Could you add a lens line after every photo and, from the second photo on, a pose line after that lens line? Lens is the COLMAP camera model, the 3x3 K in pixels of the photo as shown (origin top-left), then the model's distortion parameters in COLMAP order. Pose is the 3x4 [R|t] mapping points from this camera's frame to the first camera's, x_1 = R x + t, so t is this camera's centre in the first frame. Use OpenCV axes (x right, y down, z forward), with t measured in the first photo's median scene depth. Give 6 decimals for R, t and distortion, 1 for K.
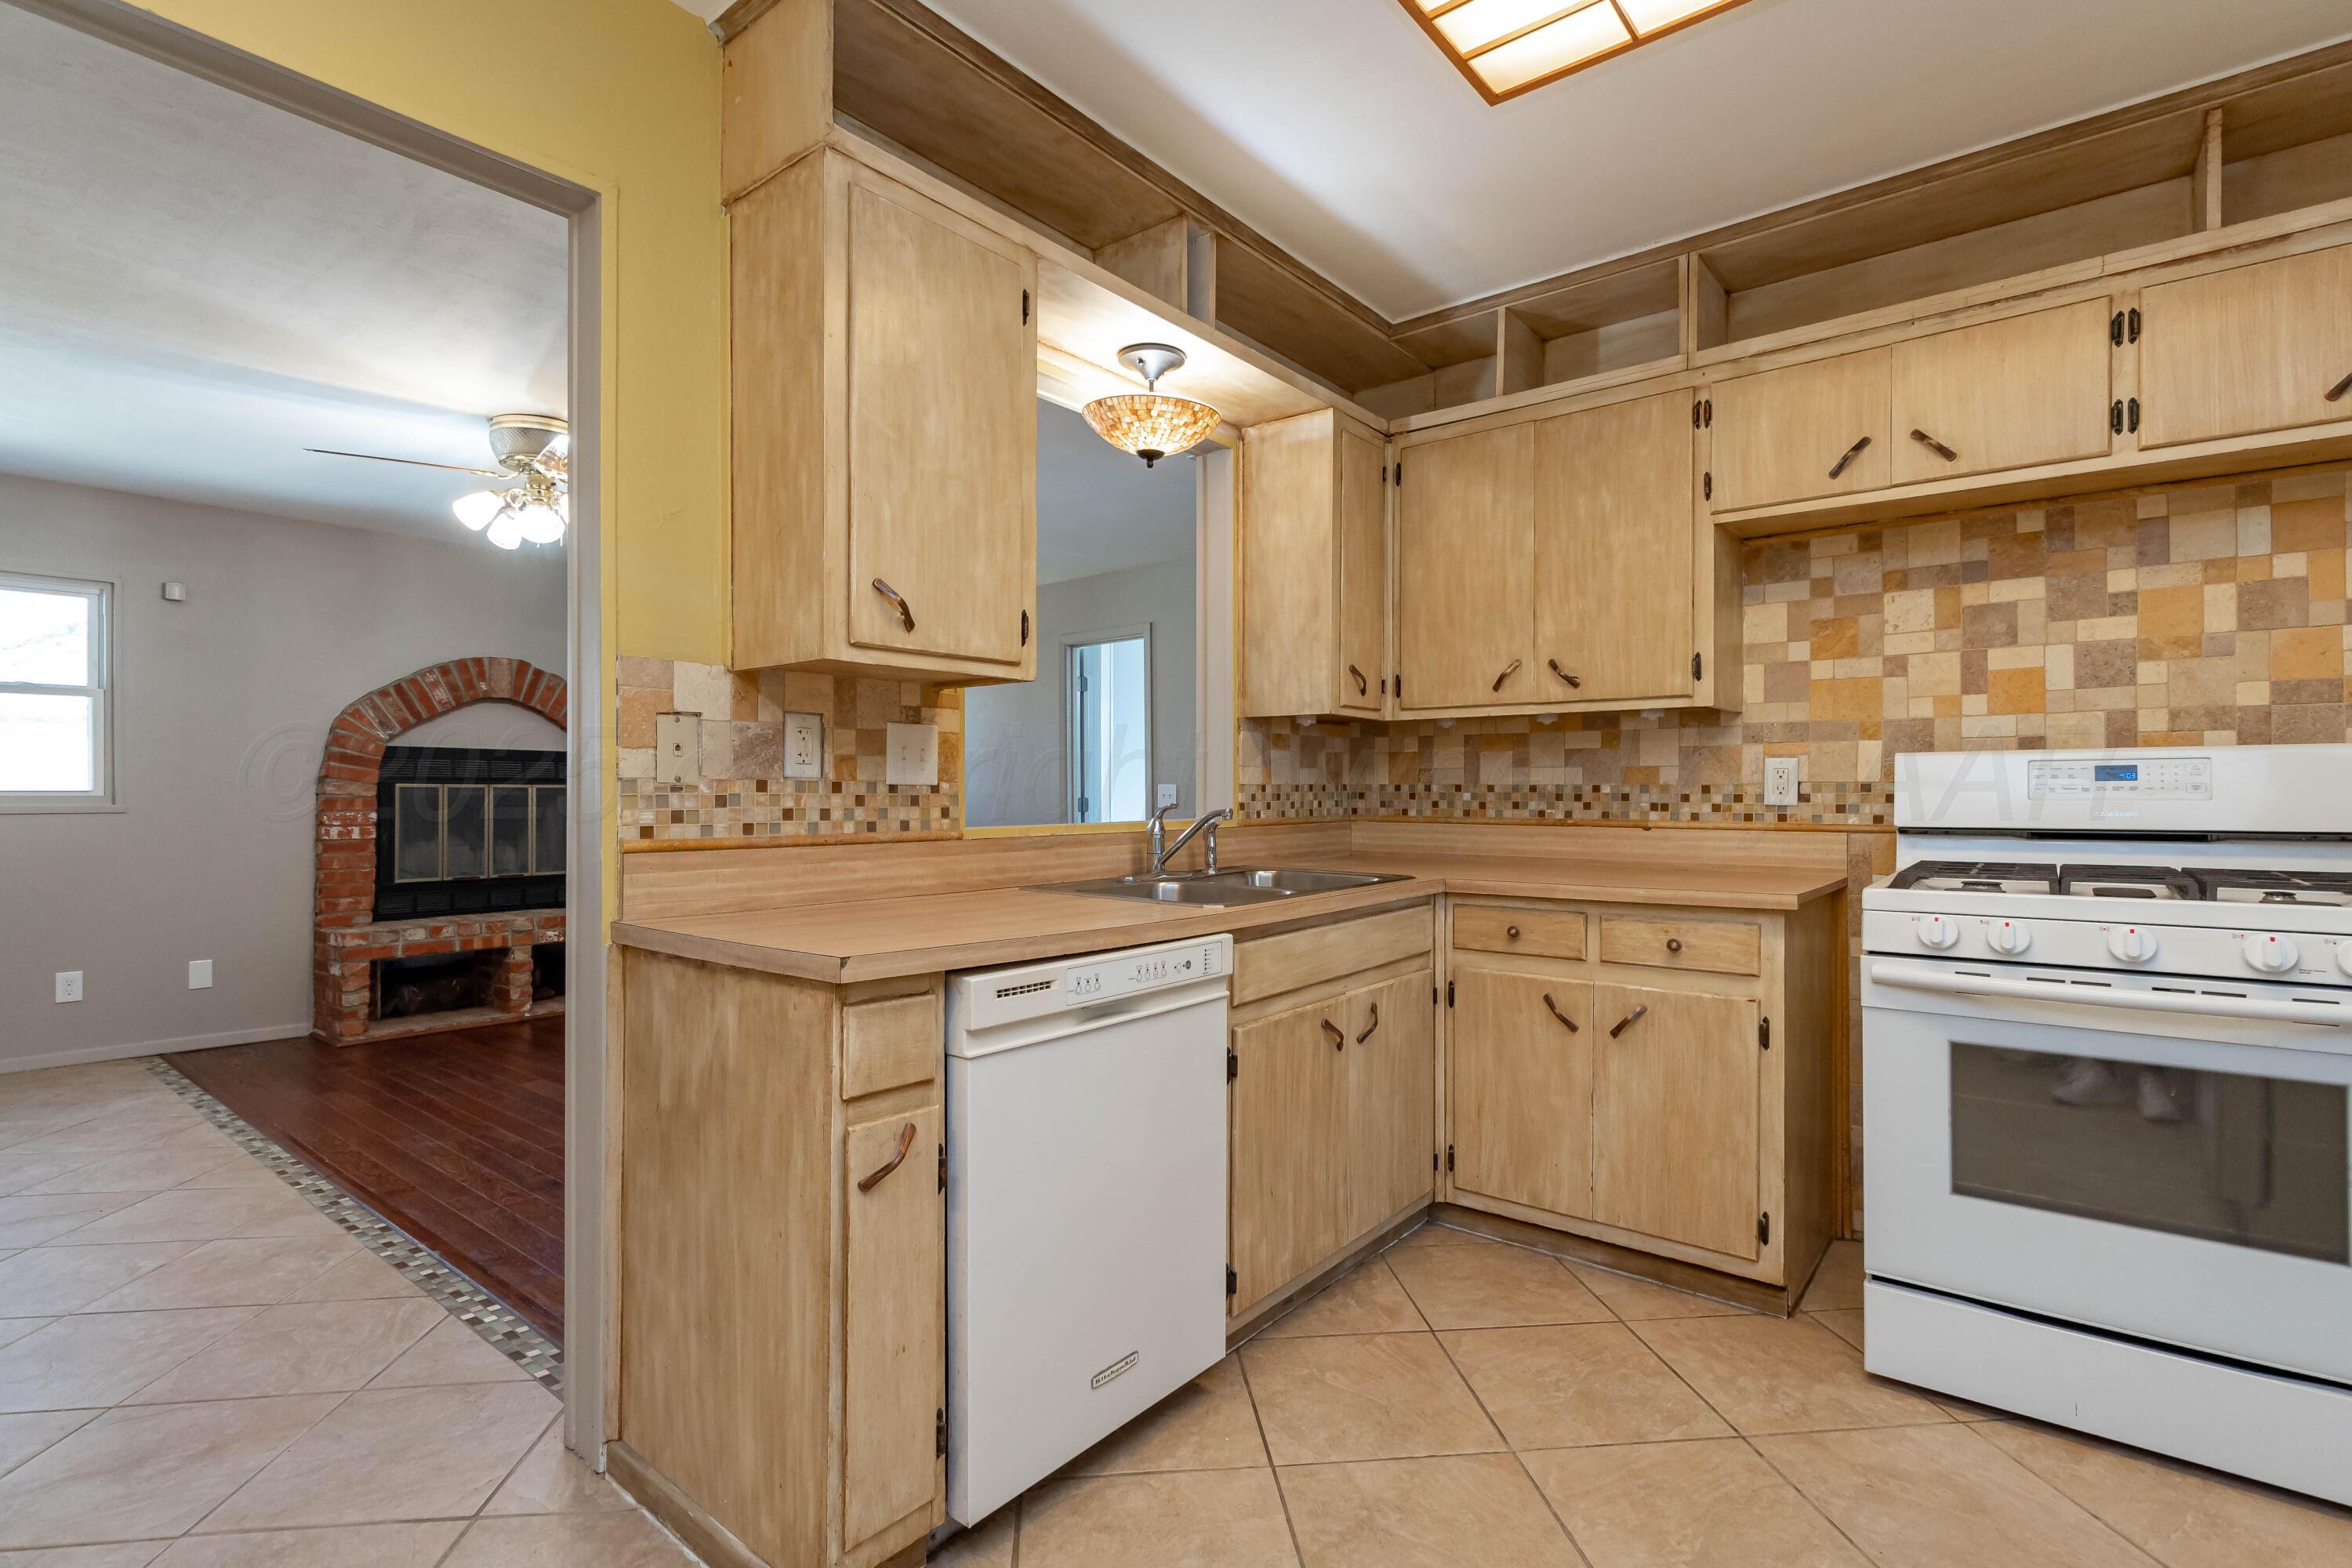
lens RADIAL K [[1120.4, 0, 1168.8], [0, 1120.4, 790.8], [0, 0, 1]] dist [0.001776, 0.000327]
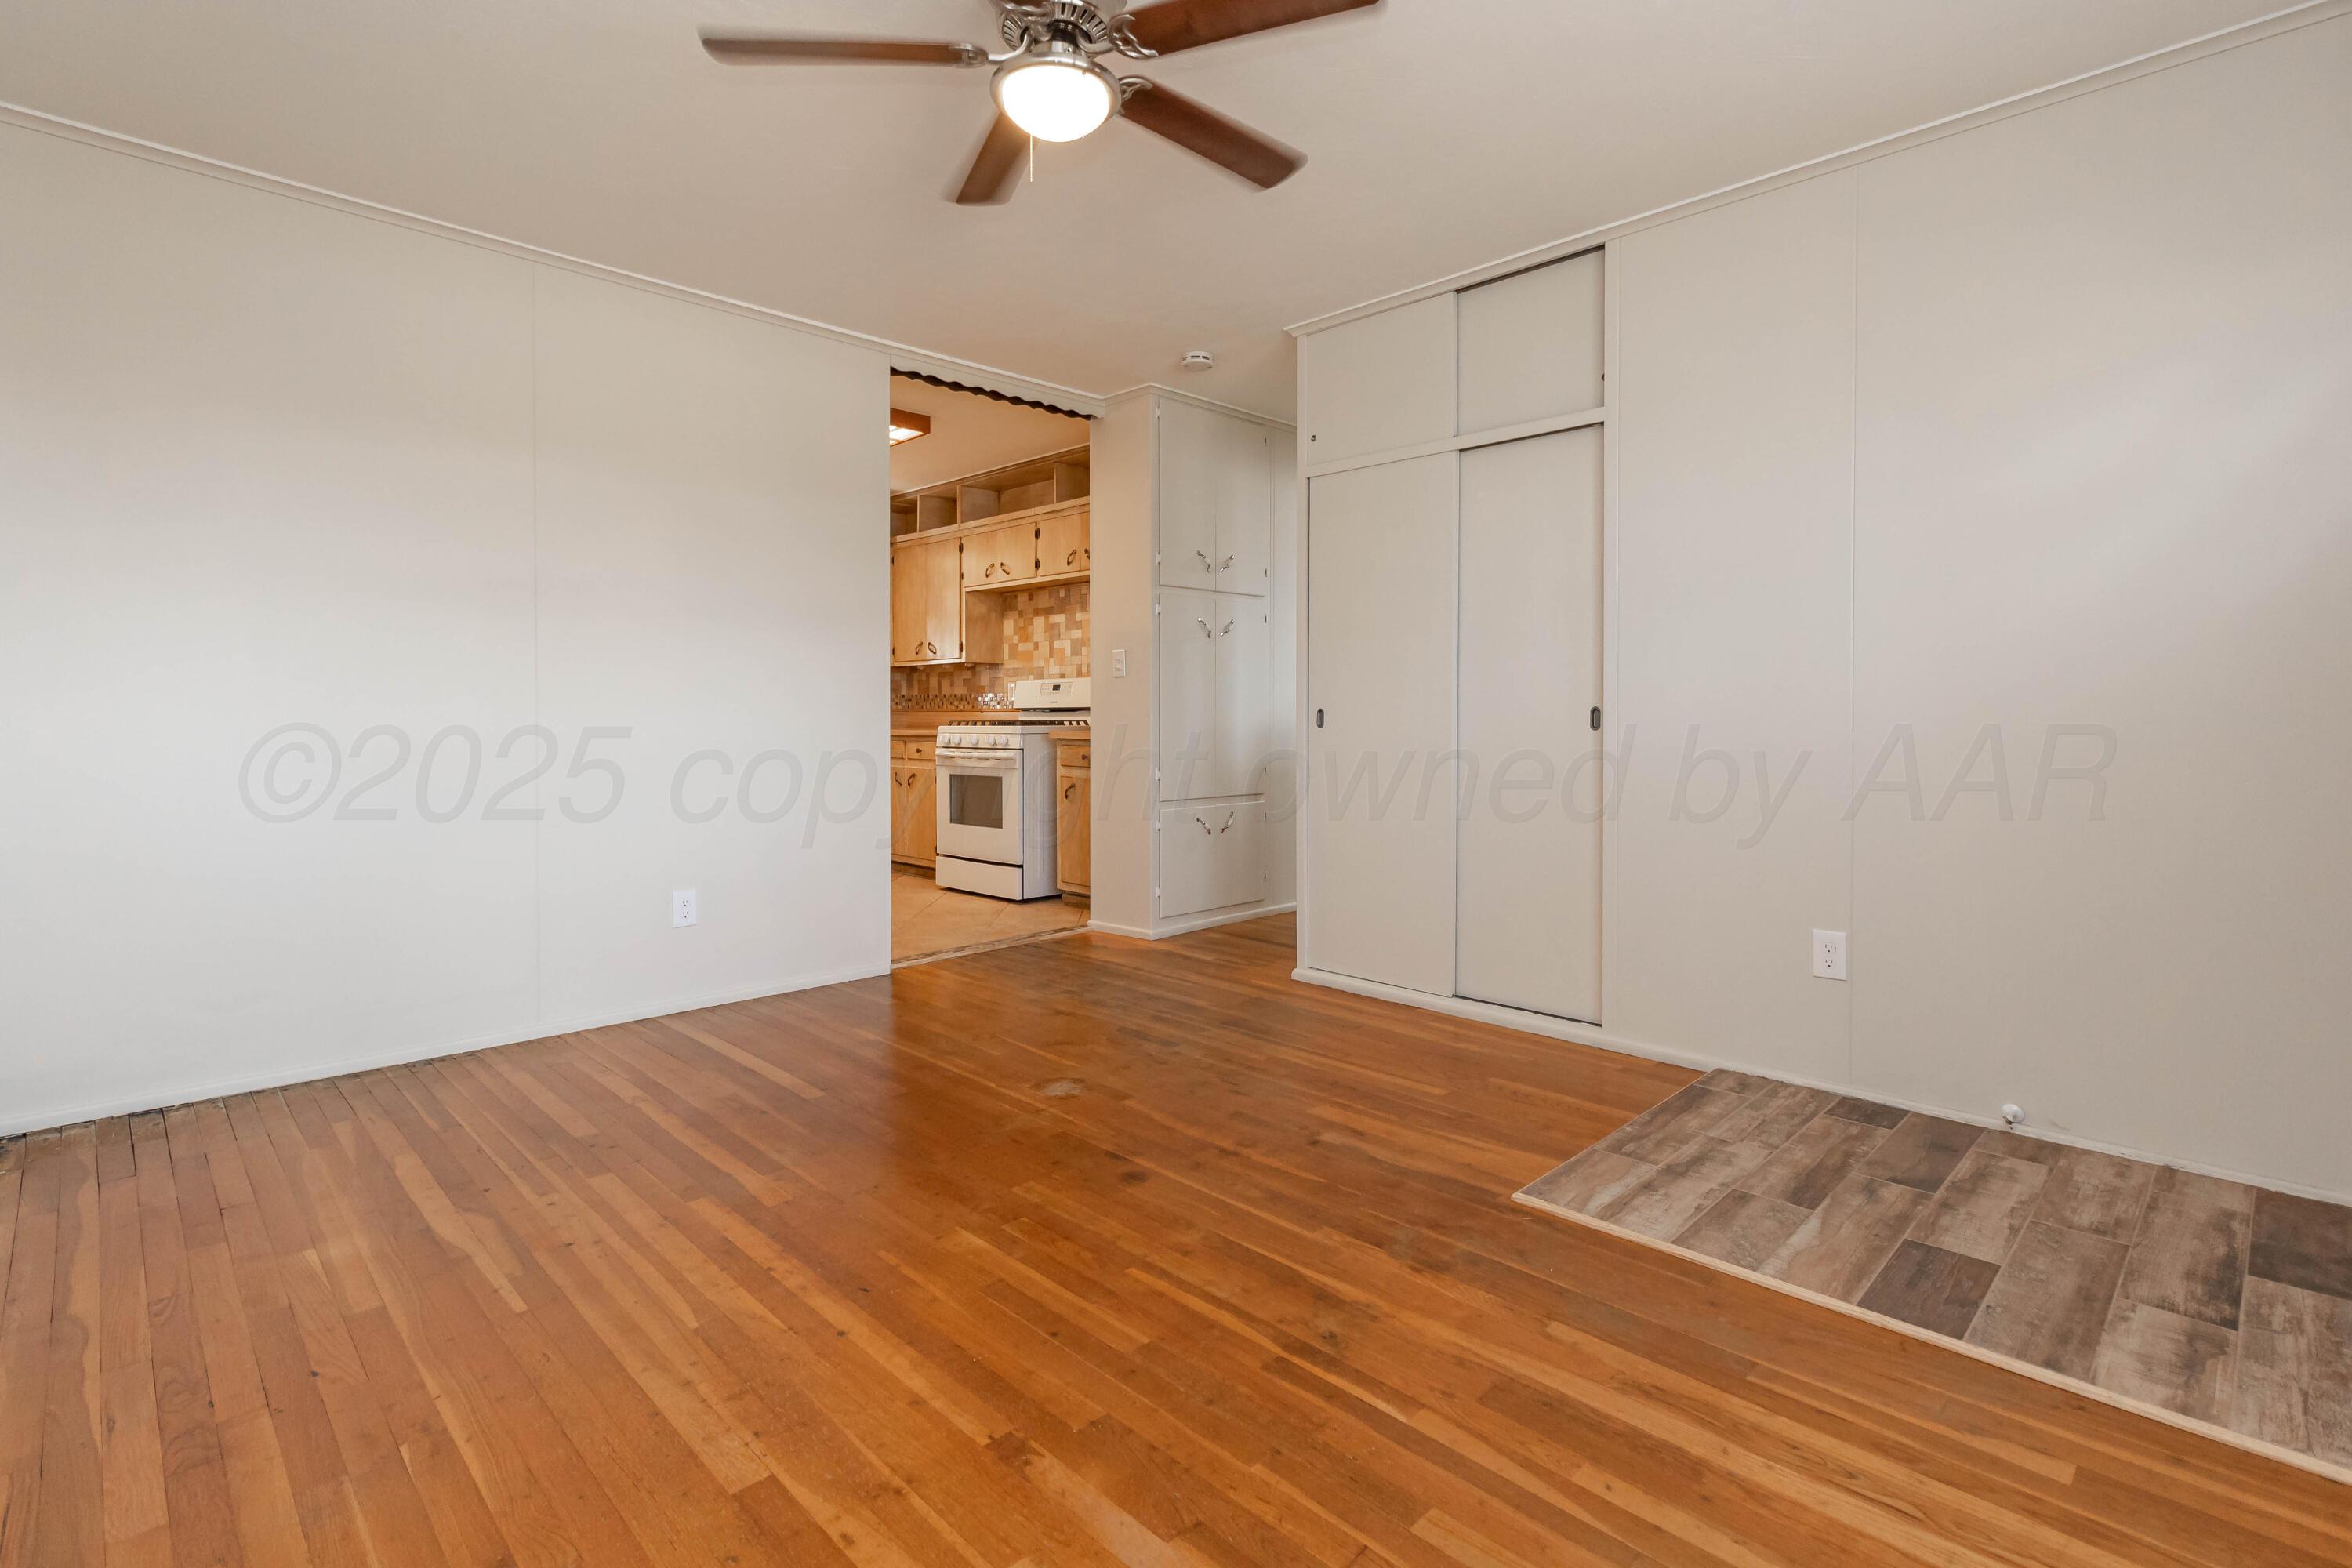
lens RADIAL K [[1124.4, 0, 1160.6], [0, 1124.4, 748.7], [0, 0, 1]] dist [0.003053, 0.000603]
pose [[0.993383, 0.002987, -0.114808, 1.283414], [0.000722, 0.999479, 0.032254, 0.042025], [0.114844, -0.032124, 0.992864, -1.593831]]
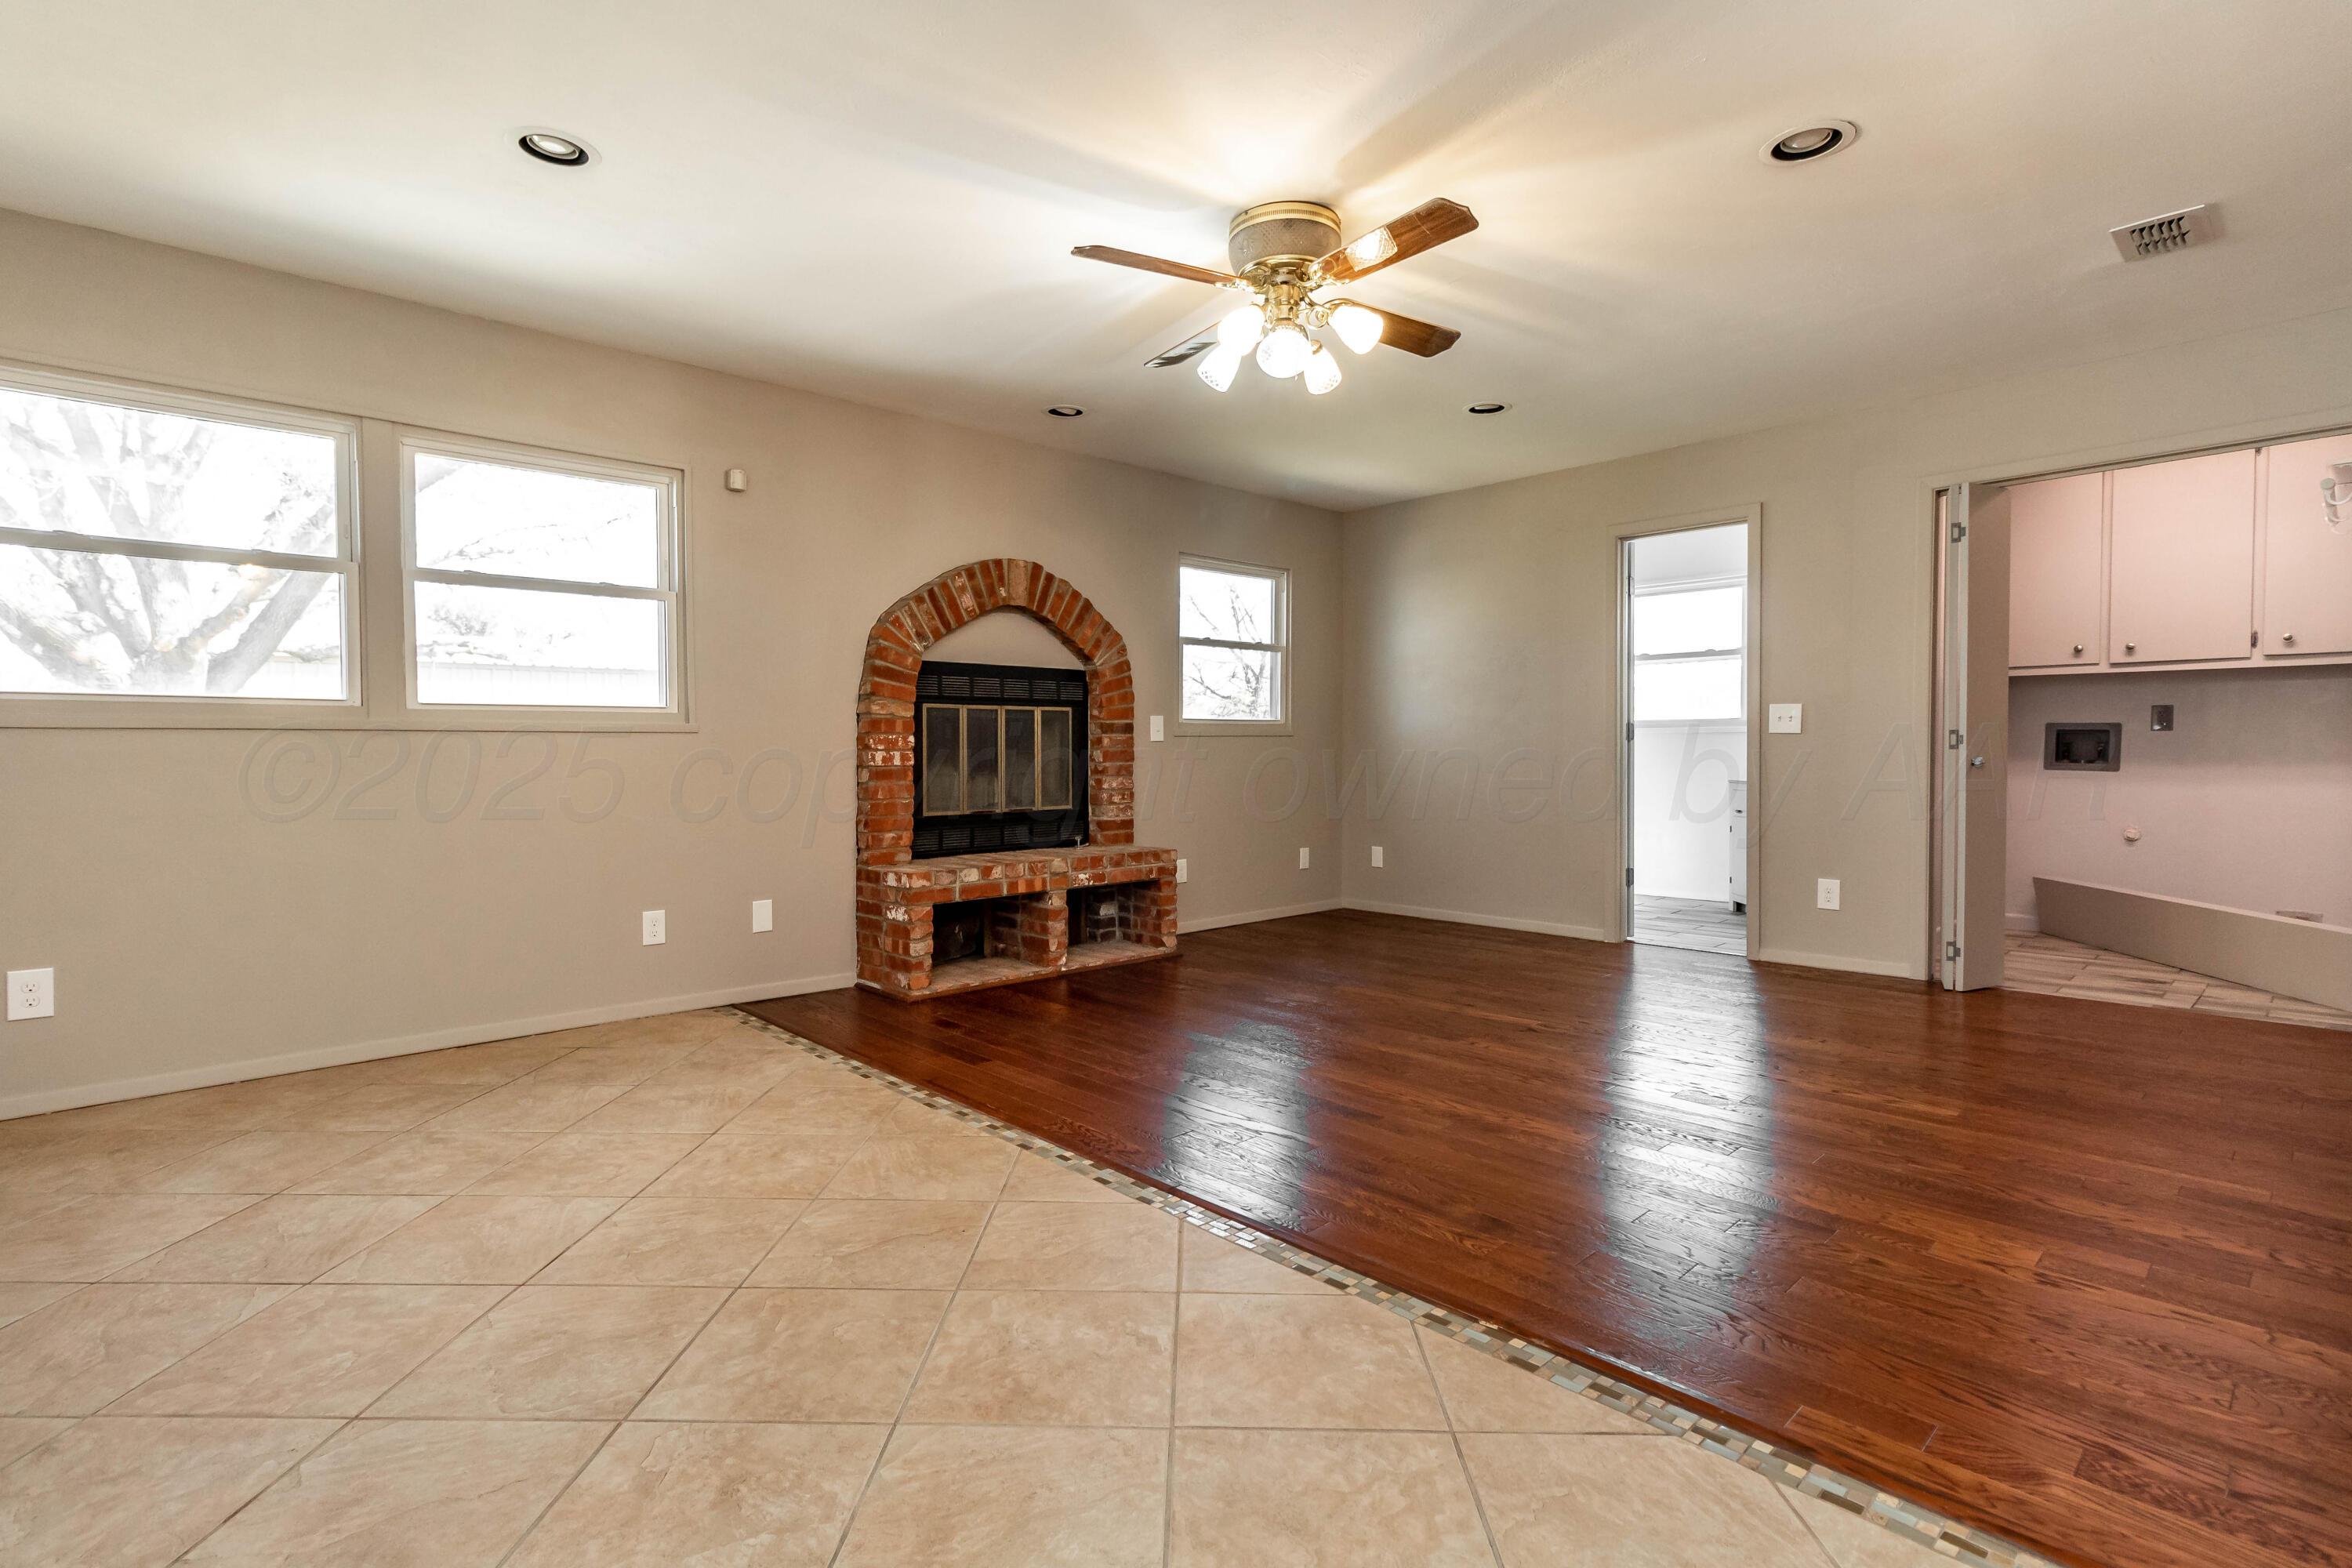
lens RADIAL K [[1131.1, 0, 1130.3], [0, 1131.1, 781.4], [0, 0, 1]] dist [0.000271, 0.000147]
pose [[0.989105, 0.004575, -0.147142, -0.854895], [0.000944, 0.999299, 0.037413, 0.046429], [0.147210, -0.037144, 0.988408, 0.313633]]
